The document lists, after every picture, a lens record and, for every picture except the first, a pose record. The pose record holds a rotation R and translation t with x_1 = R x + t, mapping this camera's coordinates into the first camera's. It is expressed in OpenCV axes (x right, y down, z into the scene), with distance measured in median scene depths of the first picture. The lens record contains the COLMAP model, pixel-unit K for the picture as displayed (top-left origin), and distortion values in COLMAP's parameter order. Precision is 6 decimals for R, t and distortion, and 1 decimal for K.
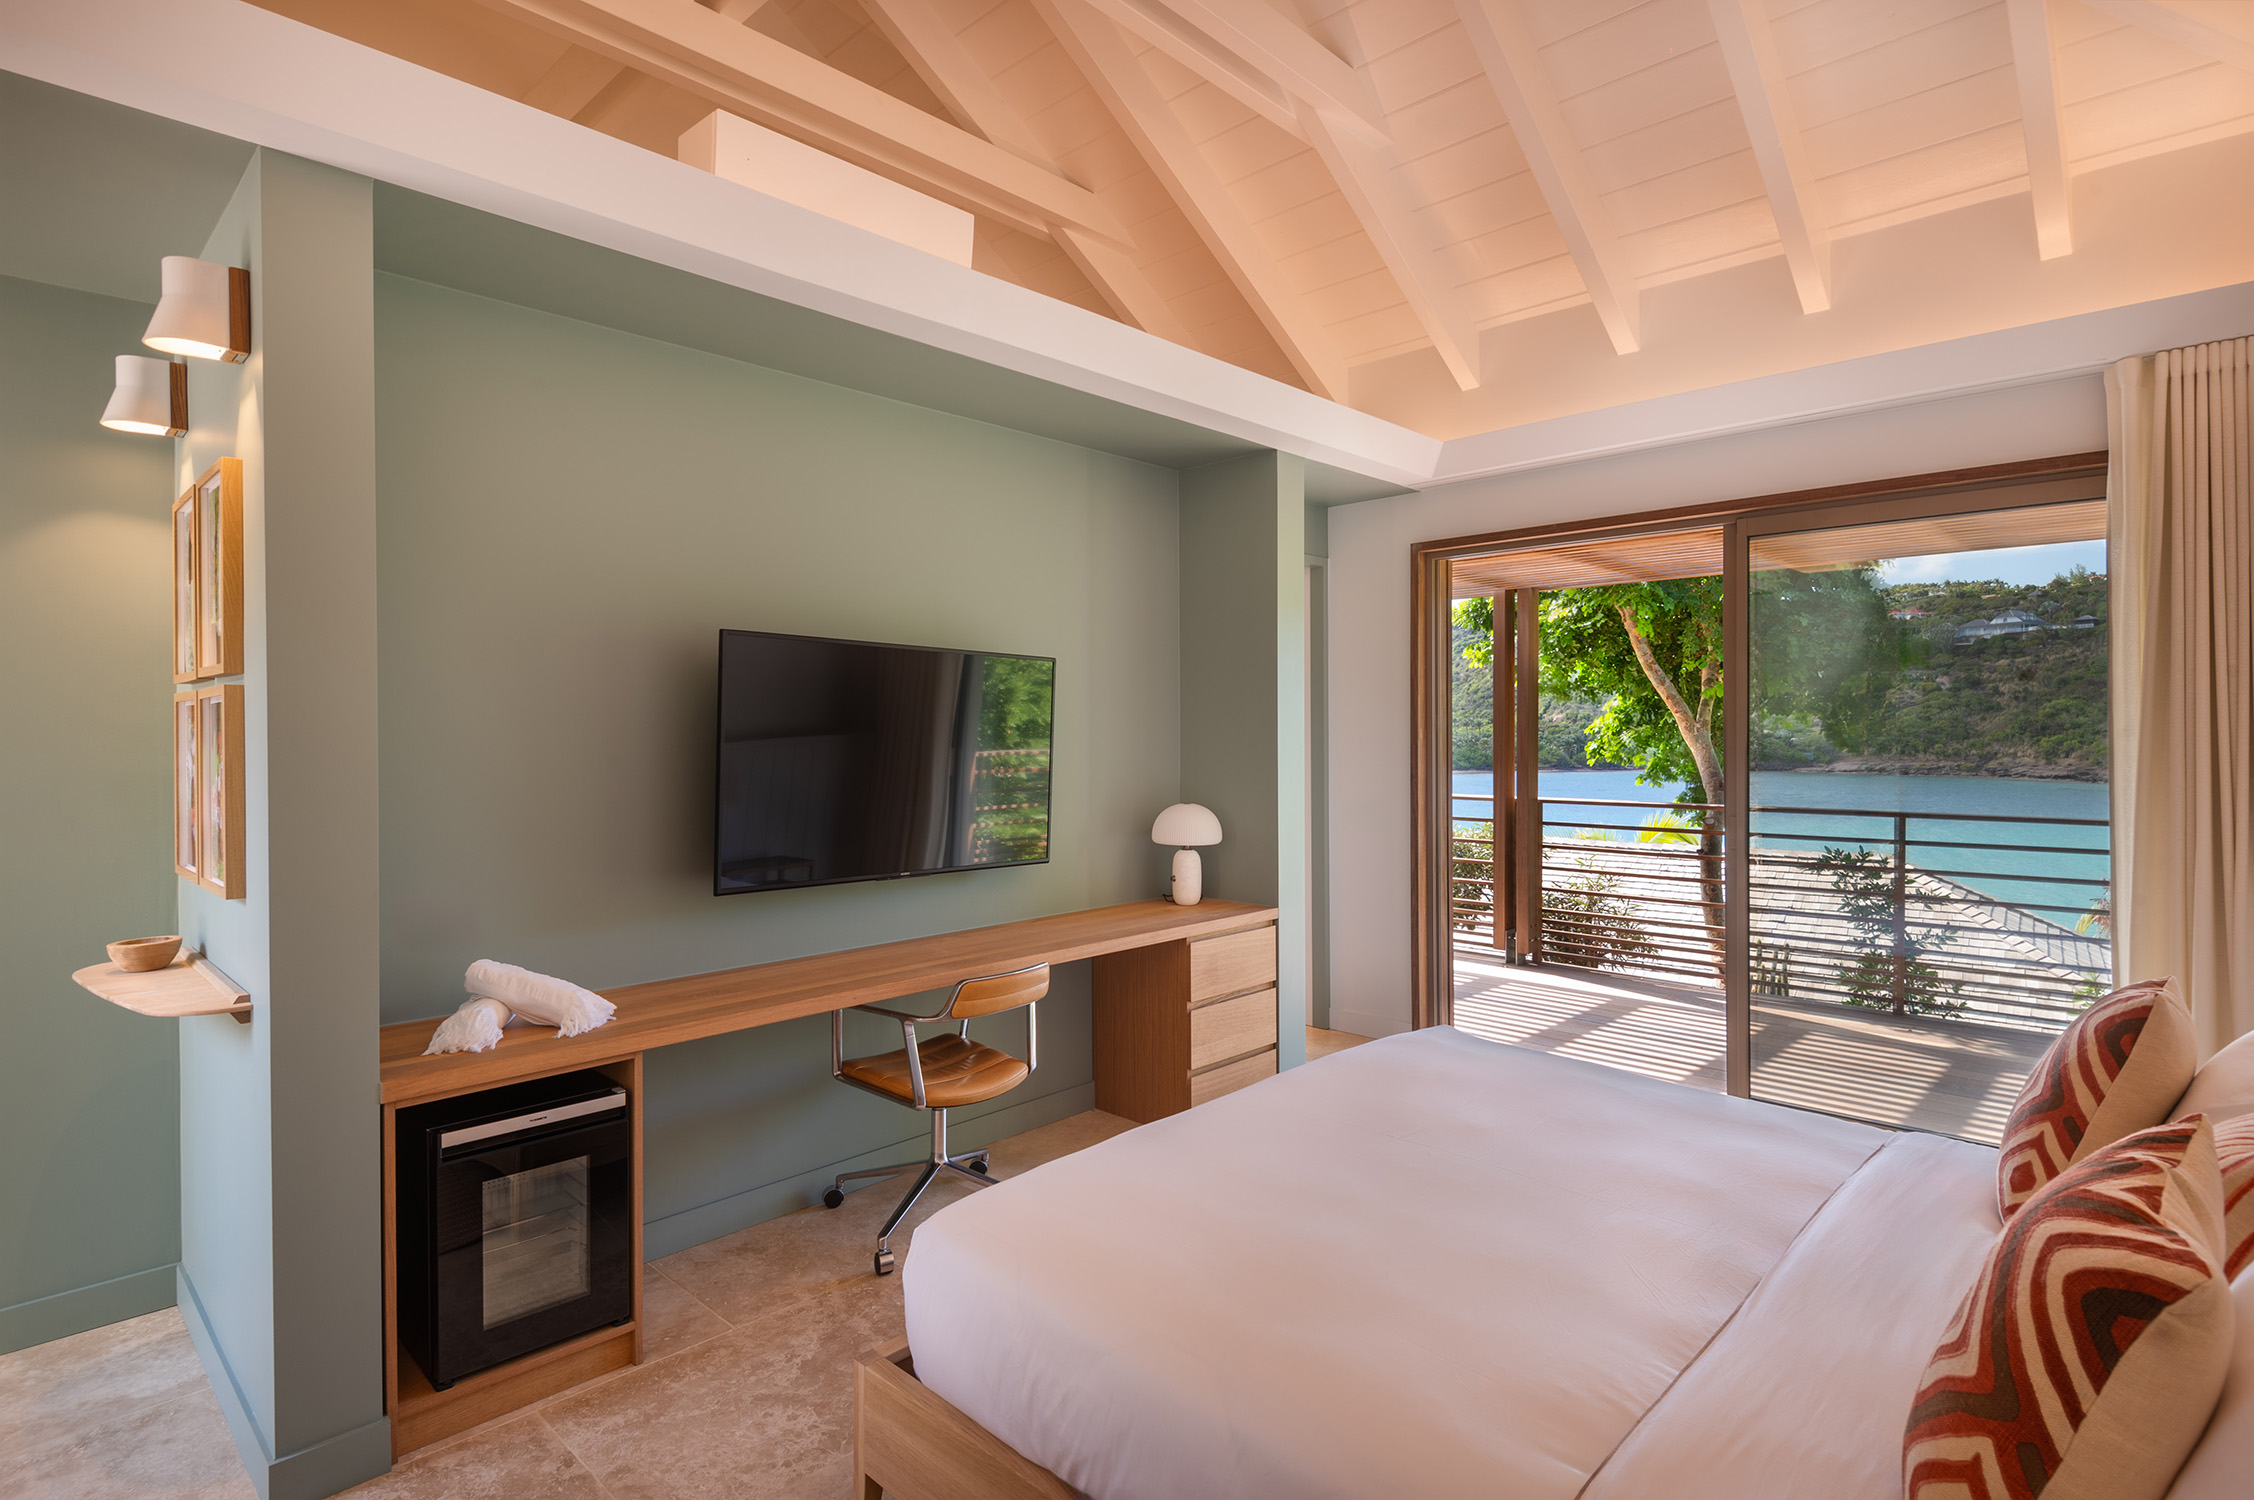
lens RADIAL K [[1136.7, 0, 1129.3], [0, 1136.7, 744.2], [0, 0, 1]] dist [0.001031, 0.000049]
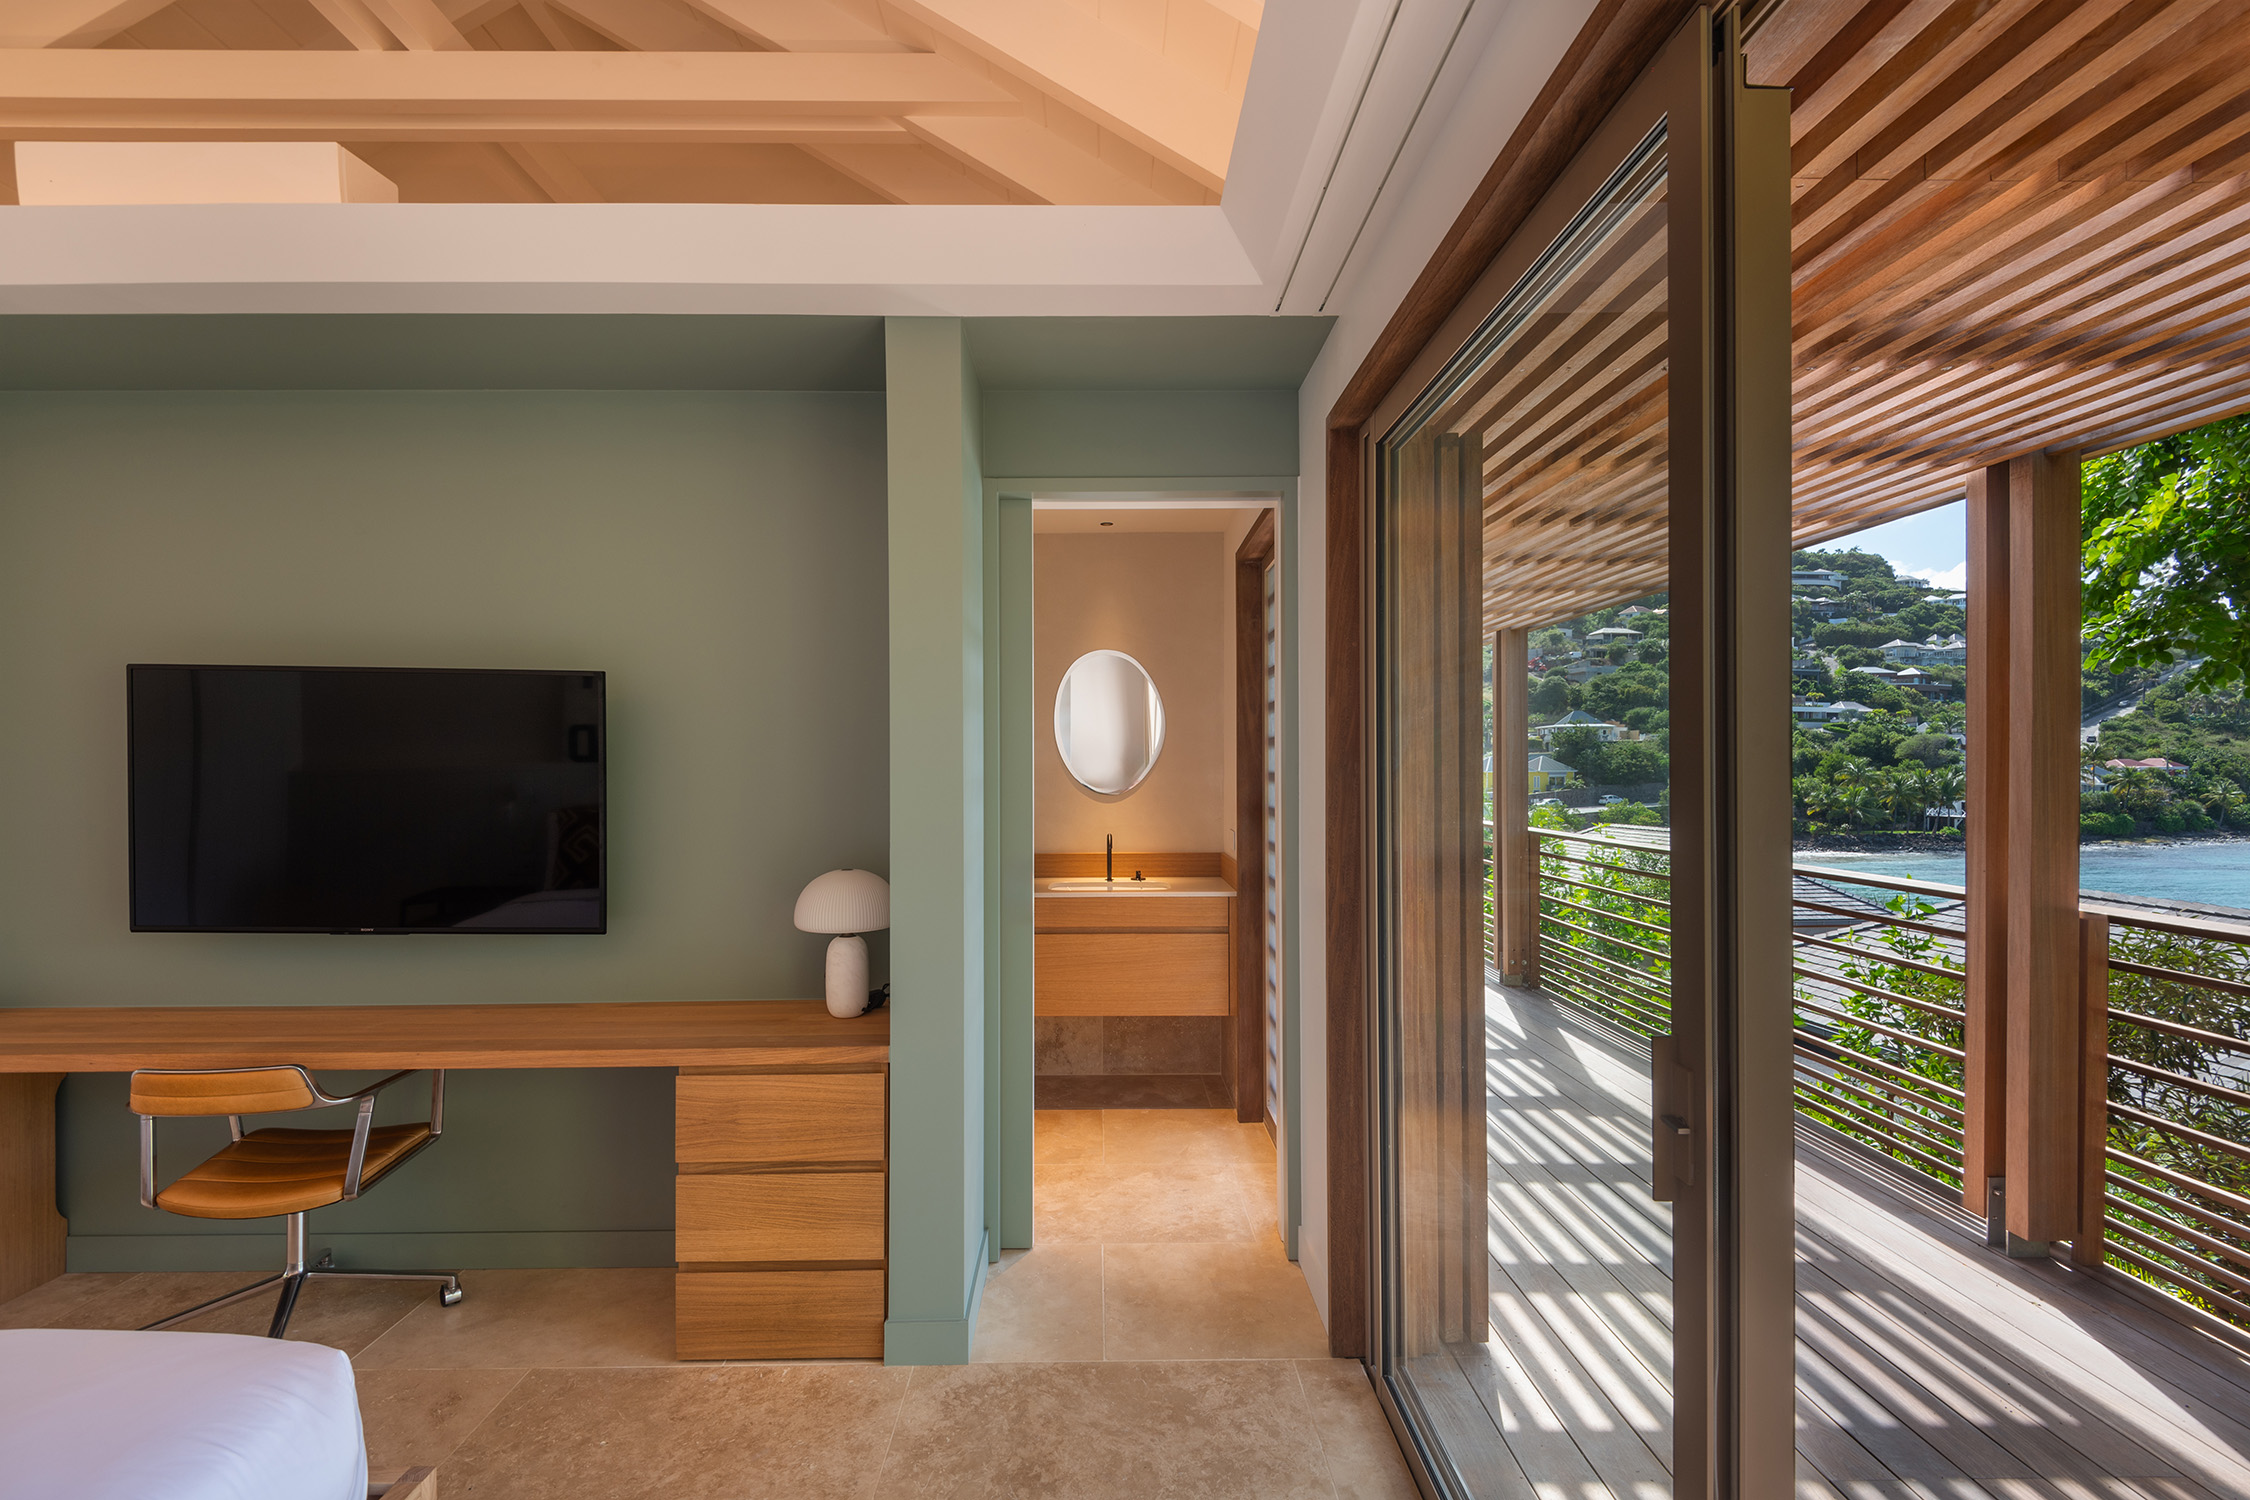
lens RADIAL K [[1035.2, 0, 1115.1], [0, 1035.2, 761.4], [0, 0, 1]] dist [0.019085, 0.000189]
pose [[0.697767, -0.001550, -0.716323, 0.670355], [-0.003177, 0.999981, -0.005259, -0.010882], [0.716318, 0.005946, 0.697749, 0.735251]]
